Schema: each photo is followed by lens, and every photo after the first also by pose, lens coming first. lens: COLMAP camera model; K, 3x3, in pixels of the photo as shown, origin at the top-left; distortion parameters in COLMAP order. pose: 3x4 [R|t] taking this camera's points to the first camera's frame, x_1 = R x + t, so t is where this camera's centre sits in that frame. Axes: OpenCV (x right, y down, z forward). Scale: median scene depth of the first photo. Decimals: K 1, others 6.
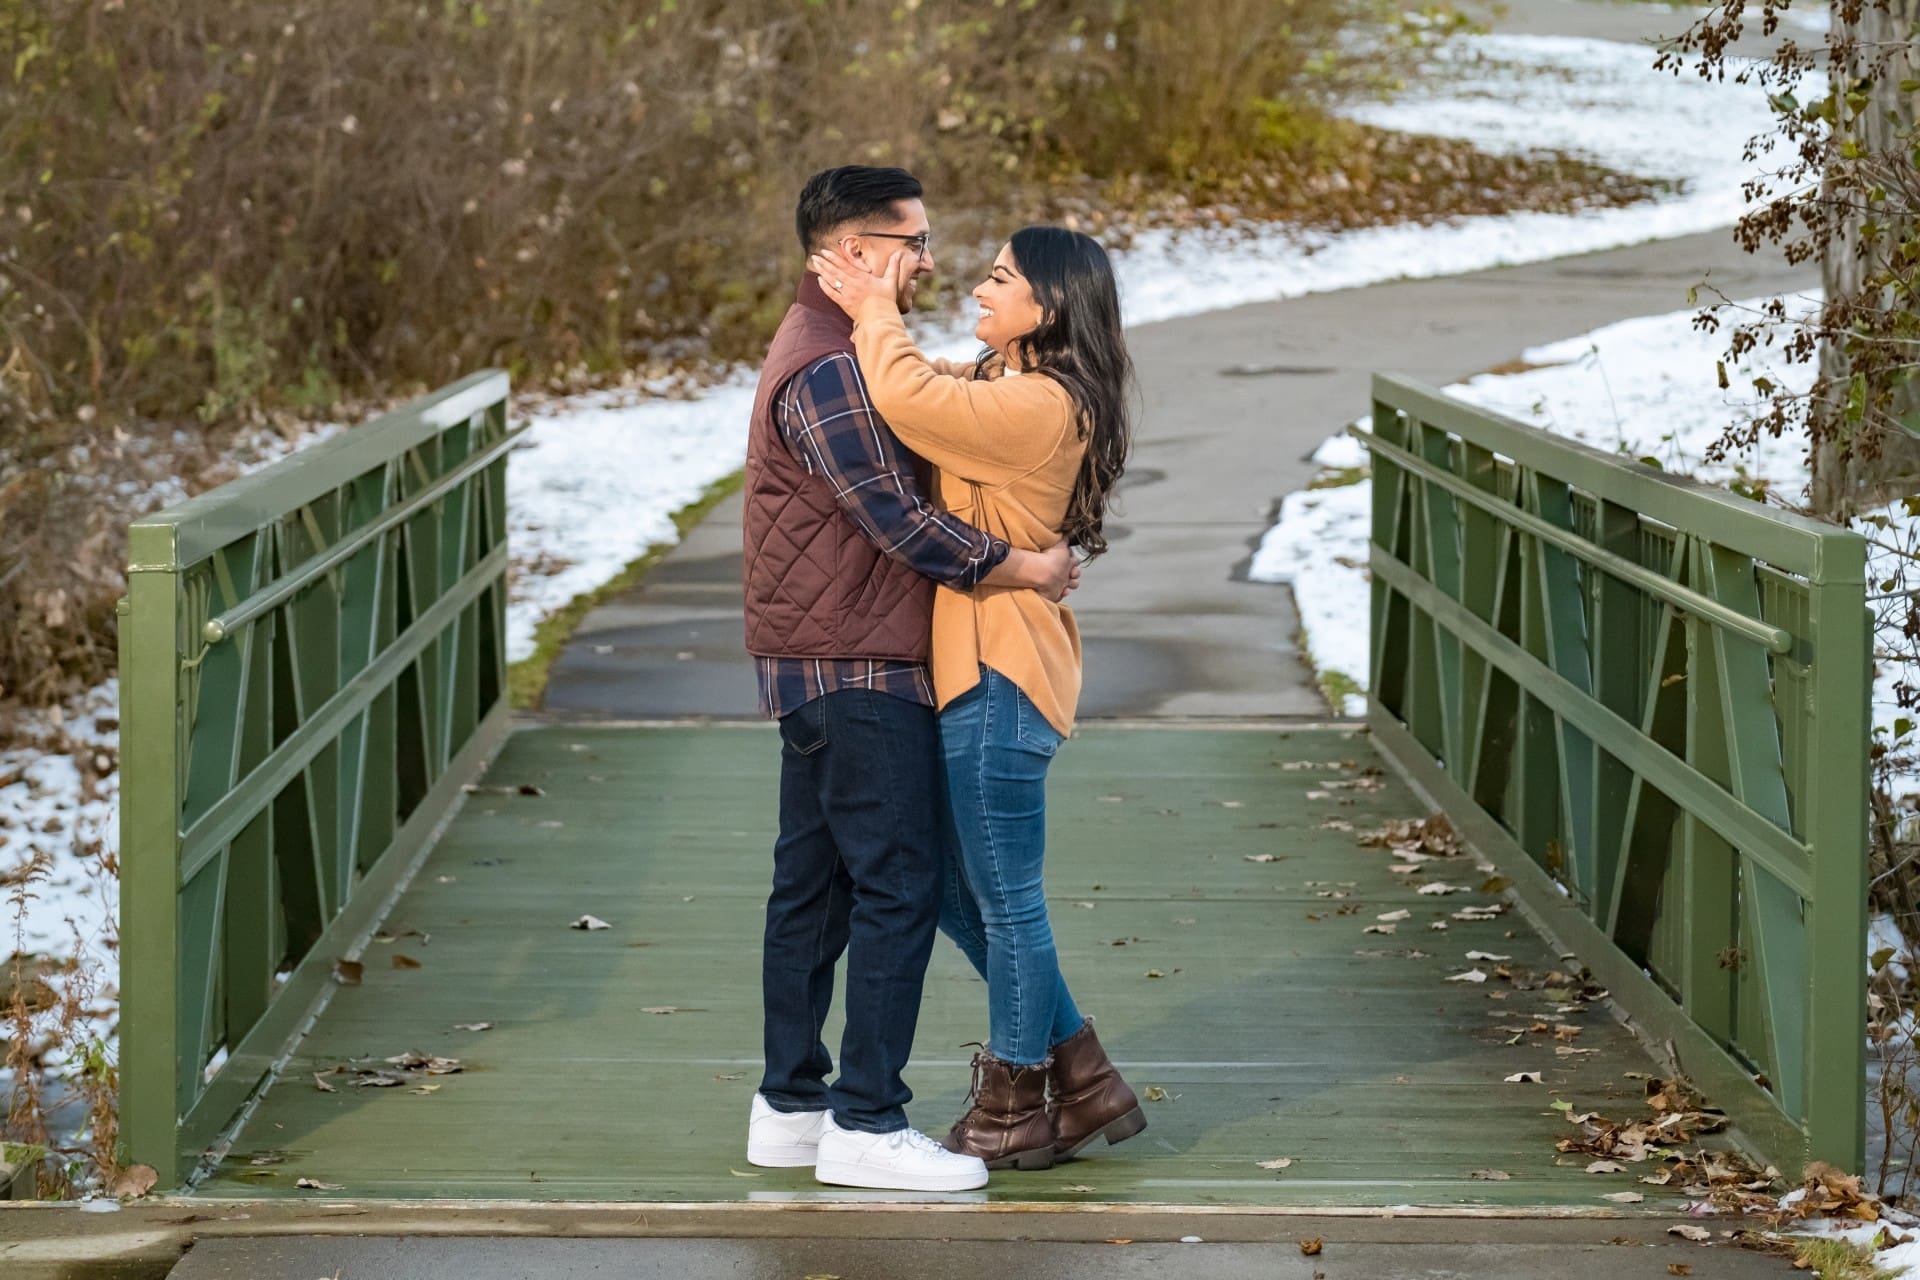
lens RADIAL K [[4922.5, 0, 956.2], [0, 4922.5, 518.0], [0, 0, 1]] dist [-0.068270, 0.394268]
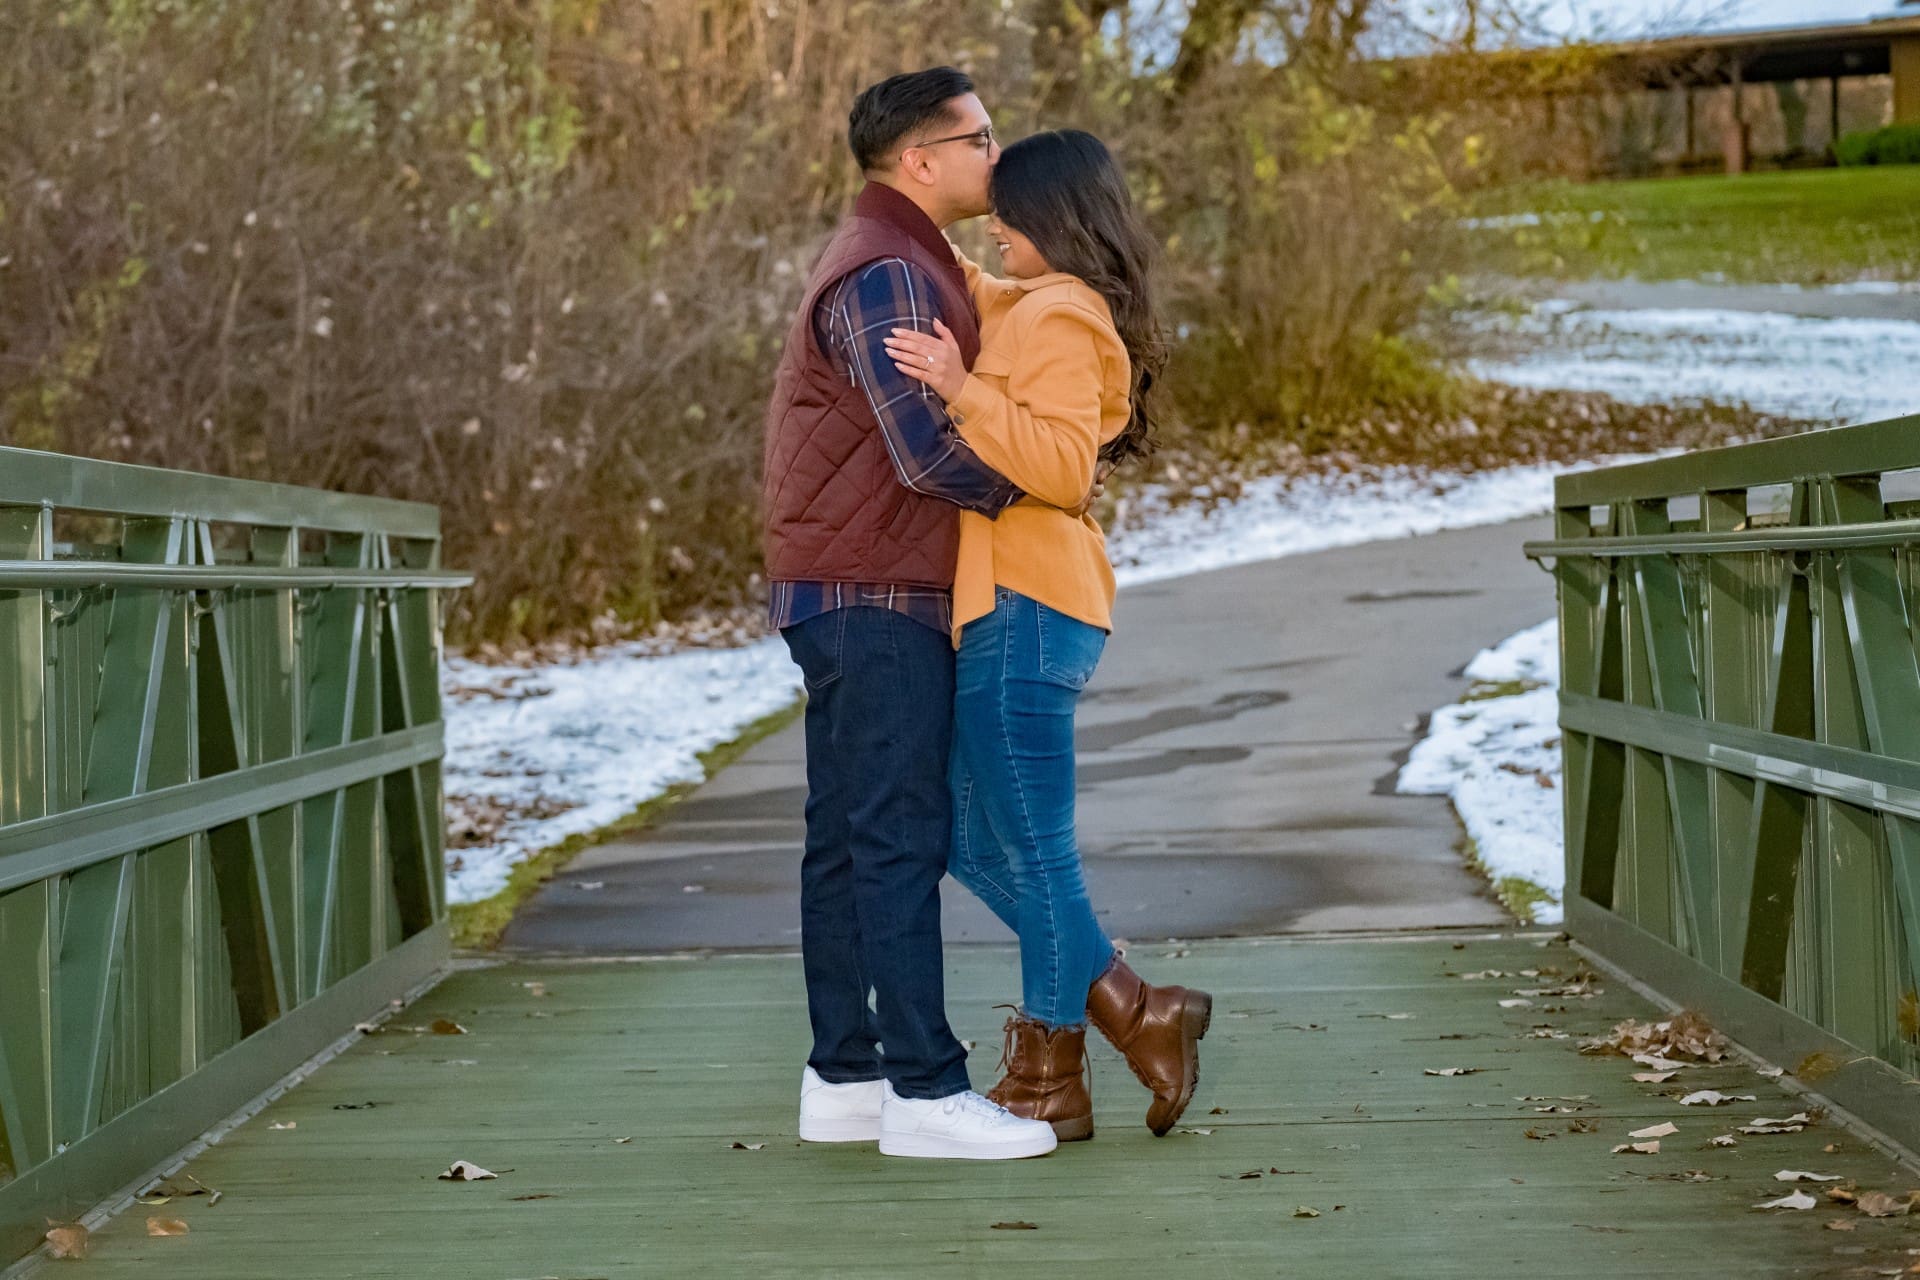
lens RADIAL K [[4922.5, 0, 956.2], [0, 4922.5, 518.0], [0, 0, 1]] dist [-0.068270, 0.394268]
pose [[0.999288, -0.030712, -0.021935, 0.004468], [0.028985, 0.996753, -0.075128, 0.019526], [0.024171, 0.074439, 0.996933, 0.137420]]
